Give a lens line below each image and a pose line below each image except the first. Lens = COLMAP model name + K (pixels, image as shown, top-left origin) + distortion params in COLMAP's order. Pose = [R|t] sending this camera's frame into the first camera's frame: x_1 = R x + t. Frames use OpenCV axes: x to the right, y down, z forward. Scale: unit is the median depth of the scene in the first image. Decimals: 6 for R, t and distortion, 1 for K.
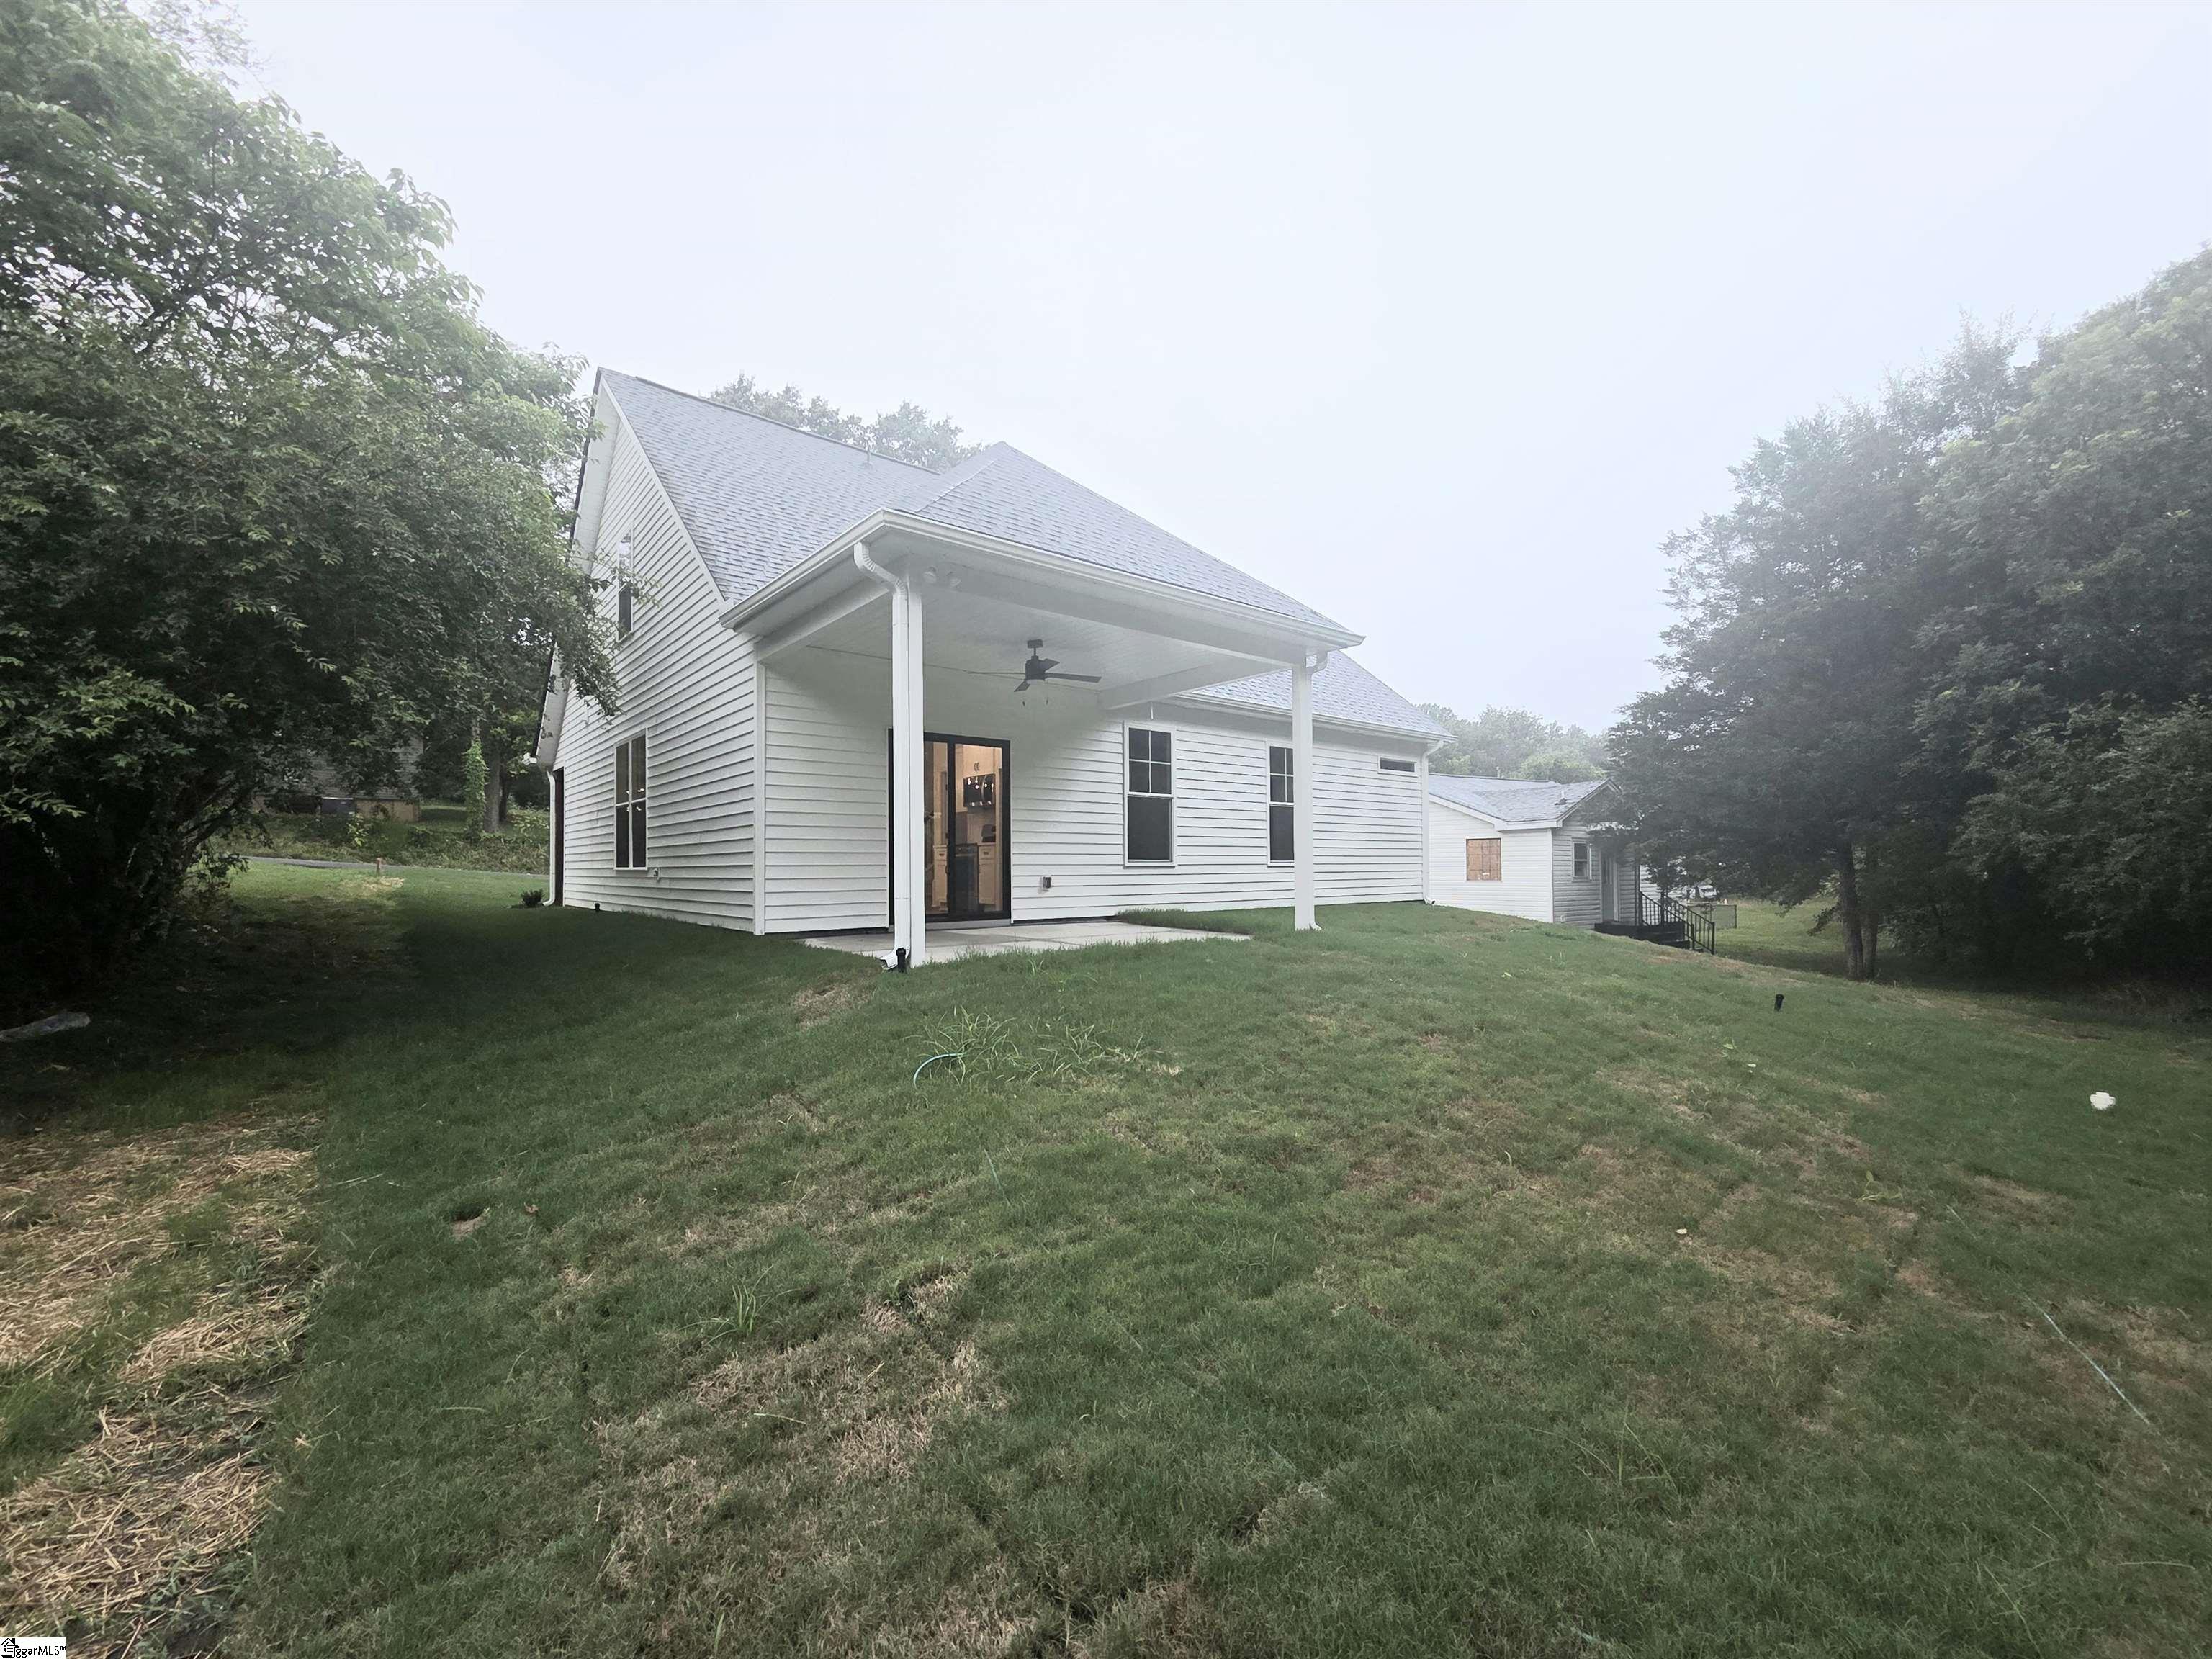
lens RADIAL K [[902.6, 0, 1097.0], [0, 902.6, 854.3], [0, 0, 1]] dist [-0.001968, -0.000384]
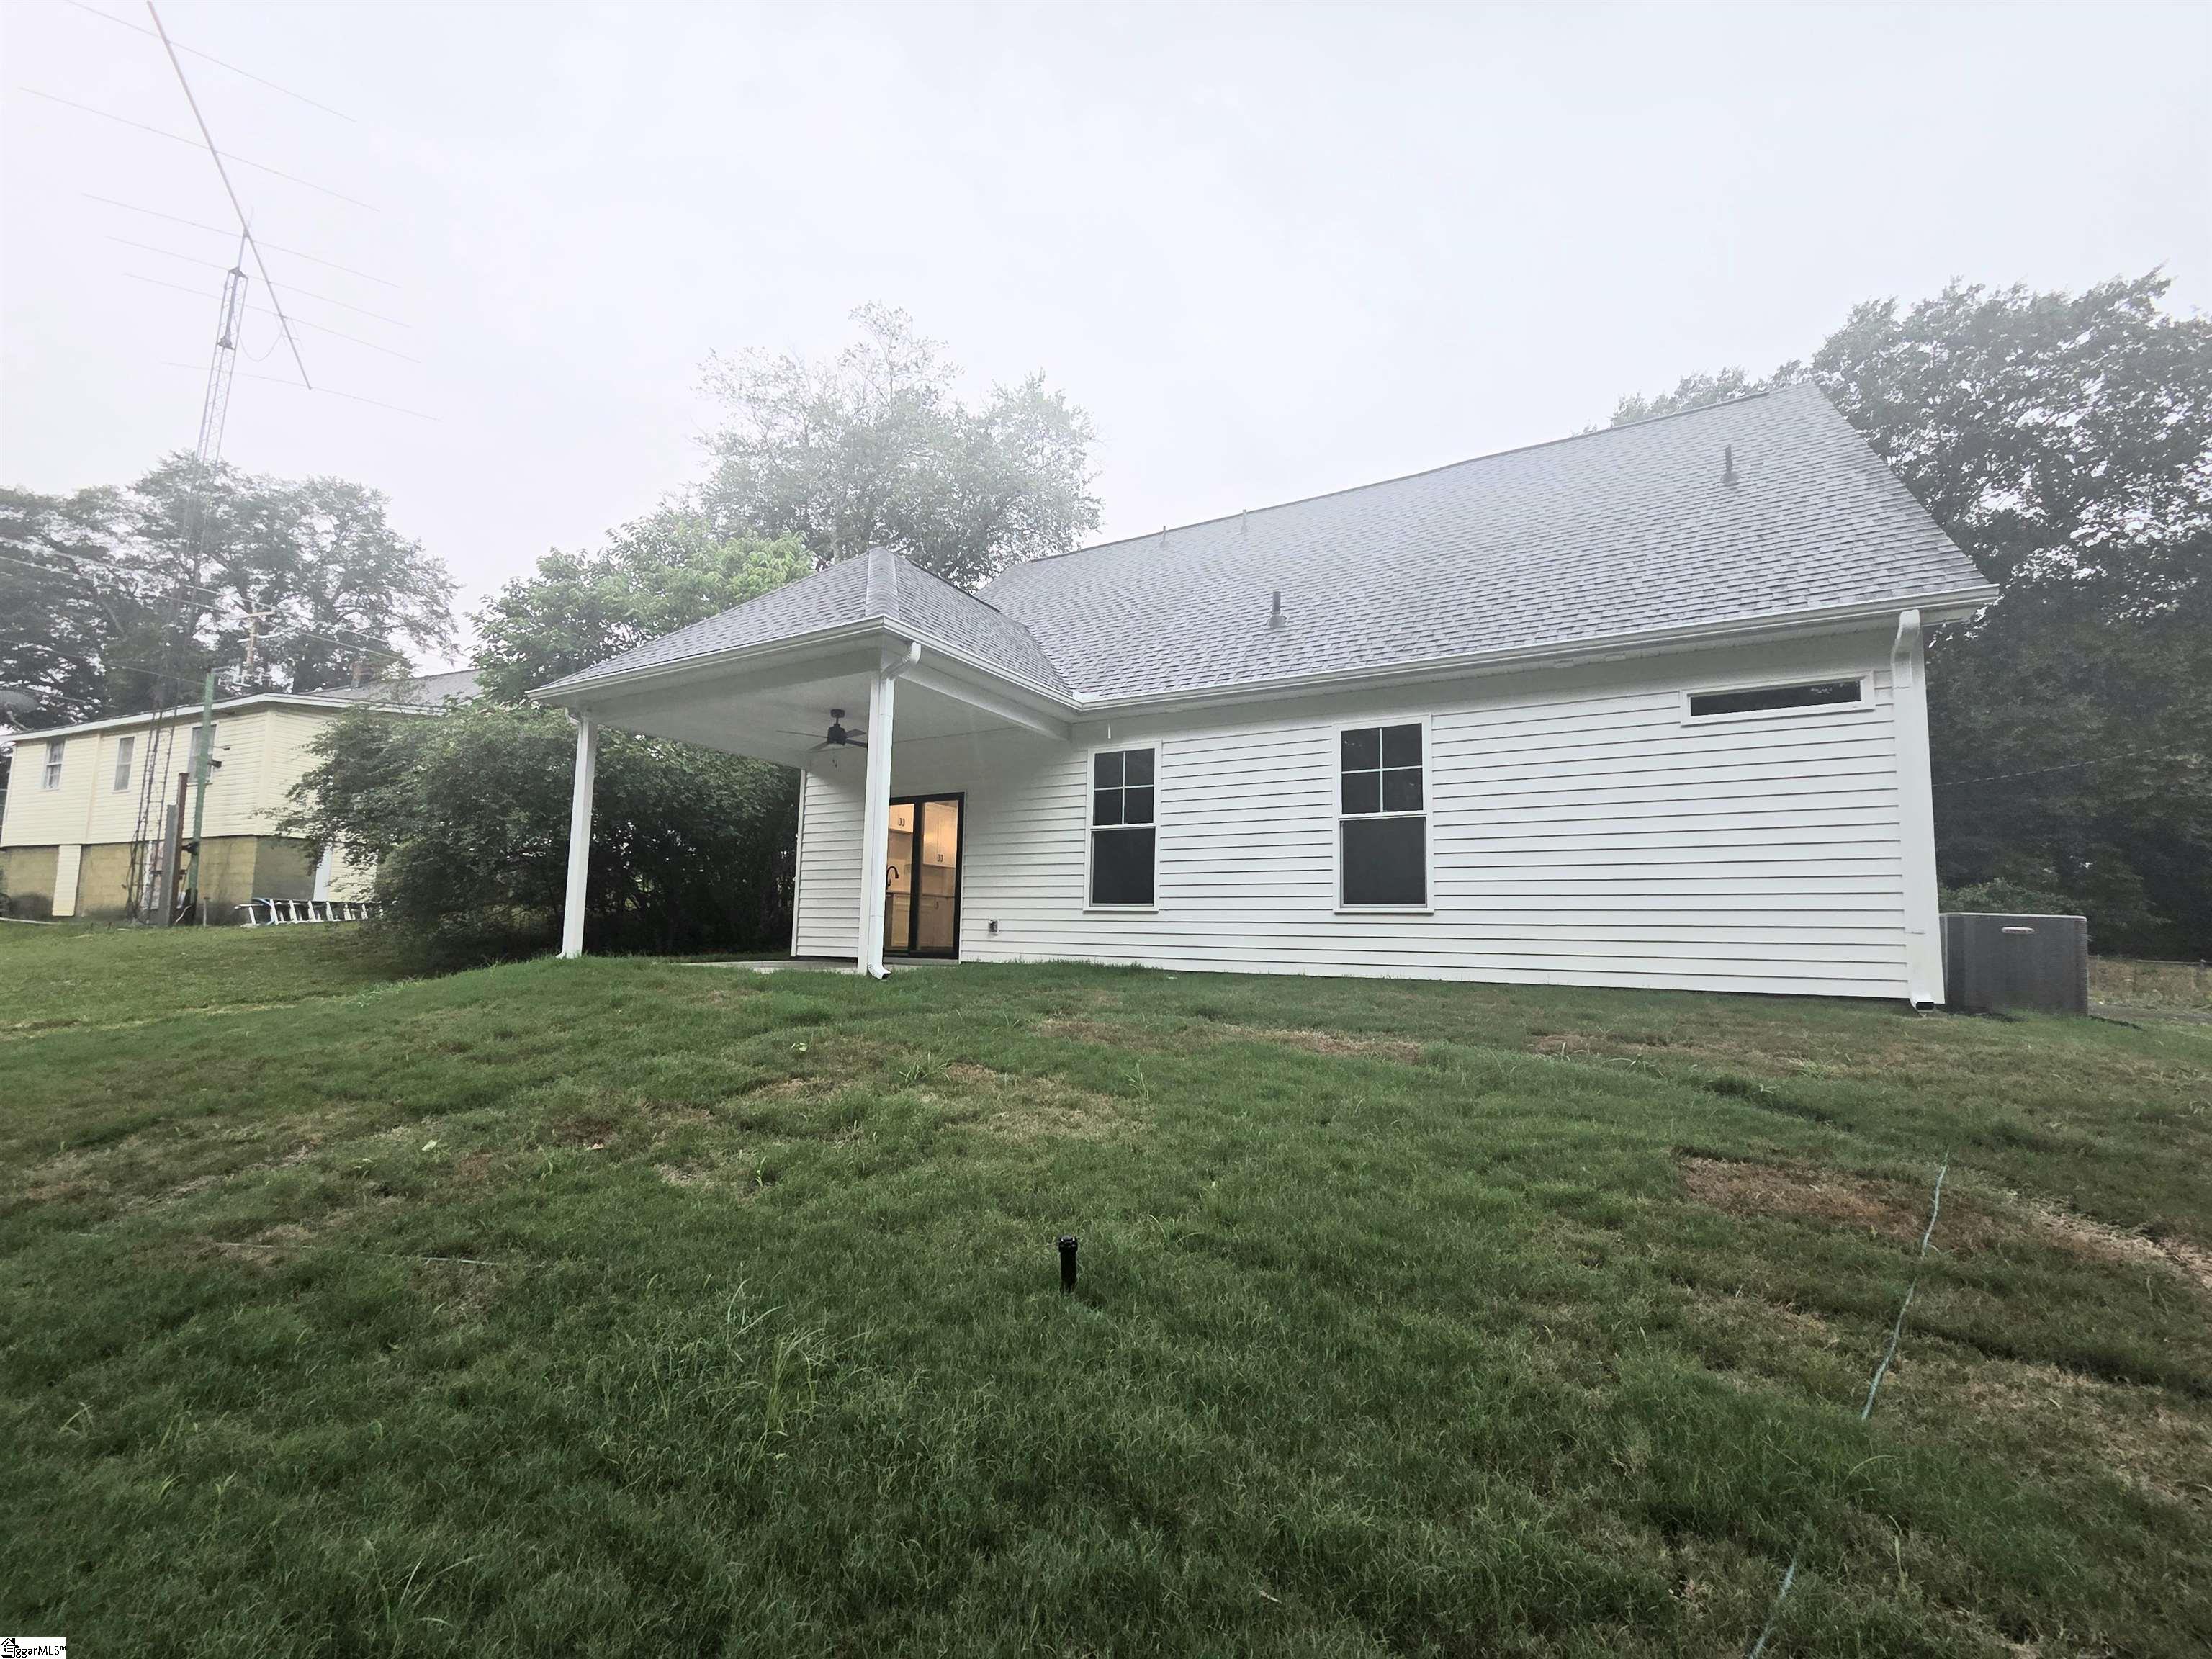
lens RADIAL K [[835.9, 0, 1107.5], [0, 835.9, 855.8], [0, 0, 1]] dist [-0.000994, -0.000158]
pose [[0.396368, -0.053064, -0.916557, 0.753649], [0.008537, 0.998498, -0.054116, 0.003708], [0.918052, 0.013625, 0.396226, 0.663985]]
